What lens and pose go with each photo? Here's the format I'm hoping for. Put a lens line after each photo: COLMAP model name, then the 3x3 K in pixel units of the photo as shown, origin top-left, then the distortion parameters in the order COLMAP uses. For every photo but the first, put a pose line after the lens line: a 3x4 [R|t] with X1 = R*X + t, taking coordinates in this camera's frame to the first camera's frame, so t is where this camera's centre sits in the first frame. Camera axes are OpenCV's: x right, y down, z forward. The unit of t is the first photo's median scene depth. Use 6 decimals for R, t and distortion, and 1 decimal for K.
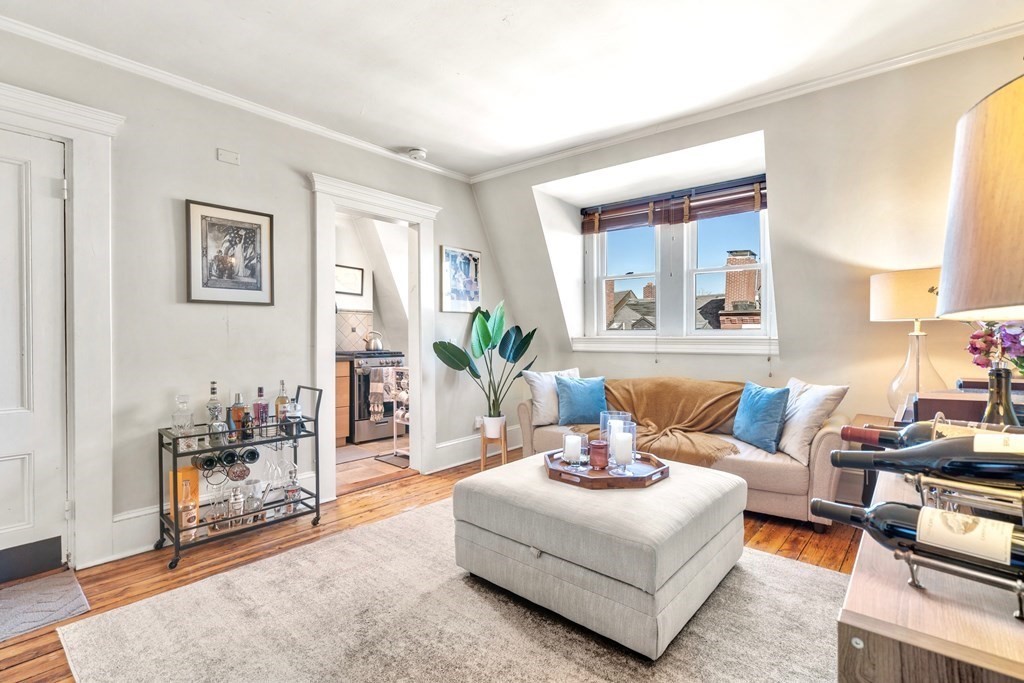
lens RADIAL K [[471.2, 0, 512.5], [0, 471.2, 344.4], [0, 0, 1]] dist [-0.003622, 0.000988]
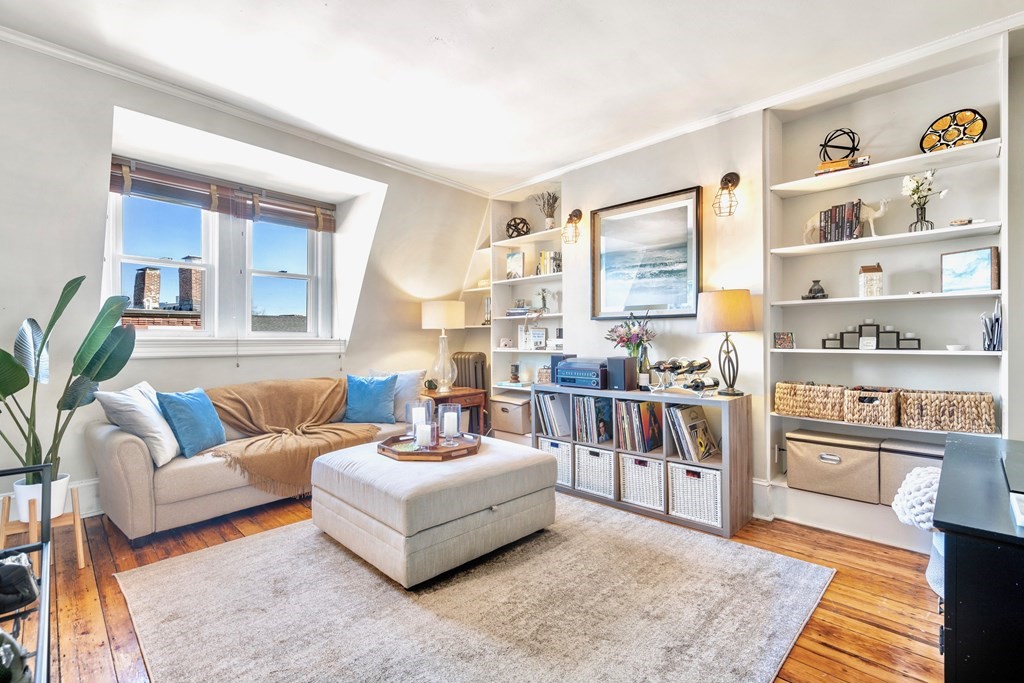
lens RADIAL K [[471.2, 0, 515.9], [0, 471.2, 340.9], [0, 0, 1]] dist [-0.003622, 0.000988]
pose [[0.043373, -0.002837, 0.999055, -0.711322], [0.018772, 0.999822, 0.002025, -0.003931], [-0.998883, 0.018666, 0.043419, 0.520668]]
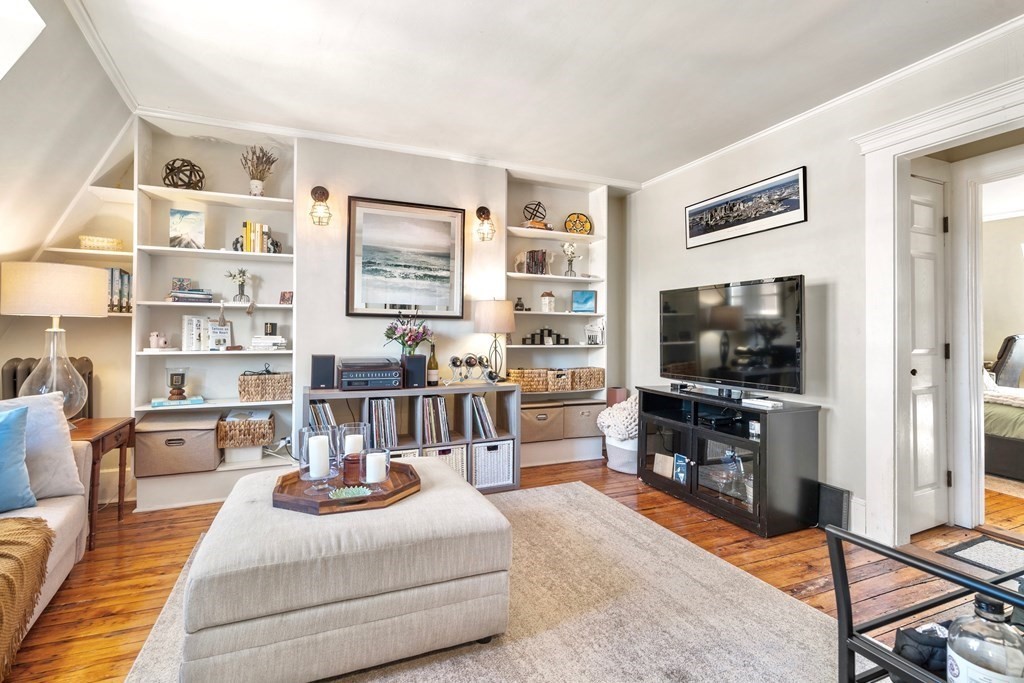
lens RADIAL K [[471.2, 0, 514.3], [0, 471.2, 331.4], [0, 0, 1]] dist [-0.003622, 0.000988]
pose [[-0.909051, 0.002027, 0.416680, -0.316384], [0.002441, 0.999997, 0.000461, -0.014352], [-0.416677, 0.001436, -0.909053, 1.186512]]
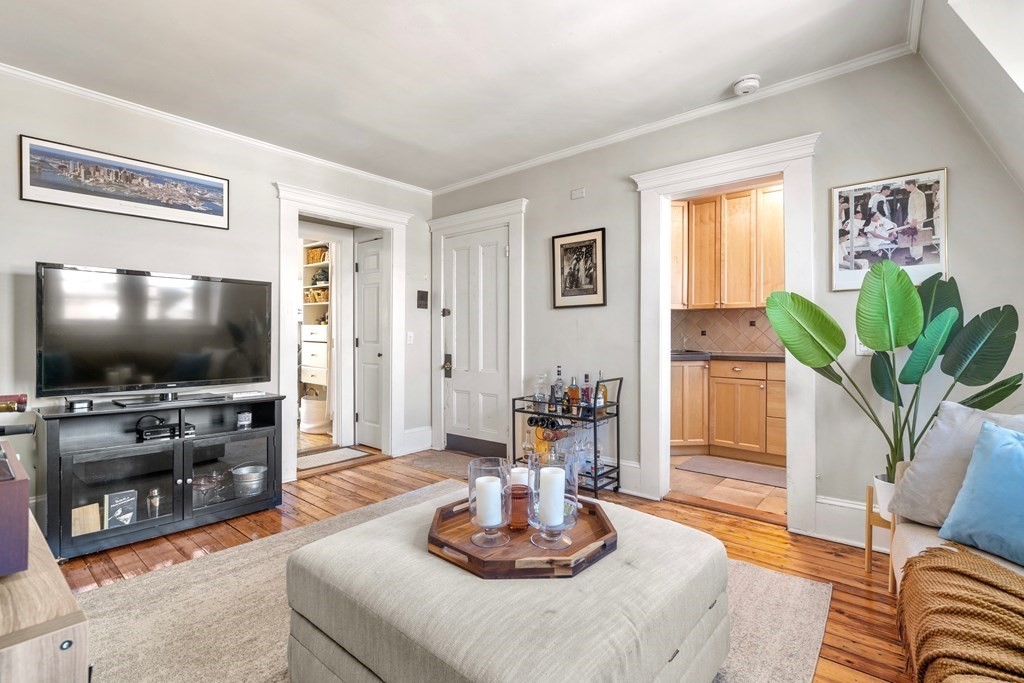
lens RADIAL K [[471.2, 0, 513.4], [0, 471.2, 335.2], [0, 0, 1]] dist [-0.003622, 0.000988]
pose [[0.022207, 0.002181, -0.999751, 0.604436], [-0.012533, 0.999920, 0.001903, -0.008503], [0.999675, 0.012488, 0.022233, 0.703050]]
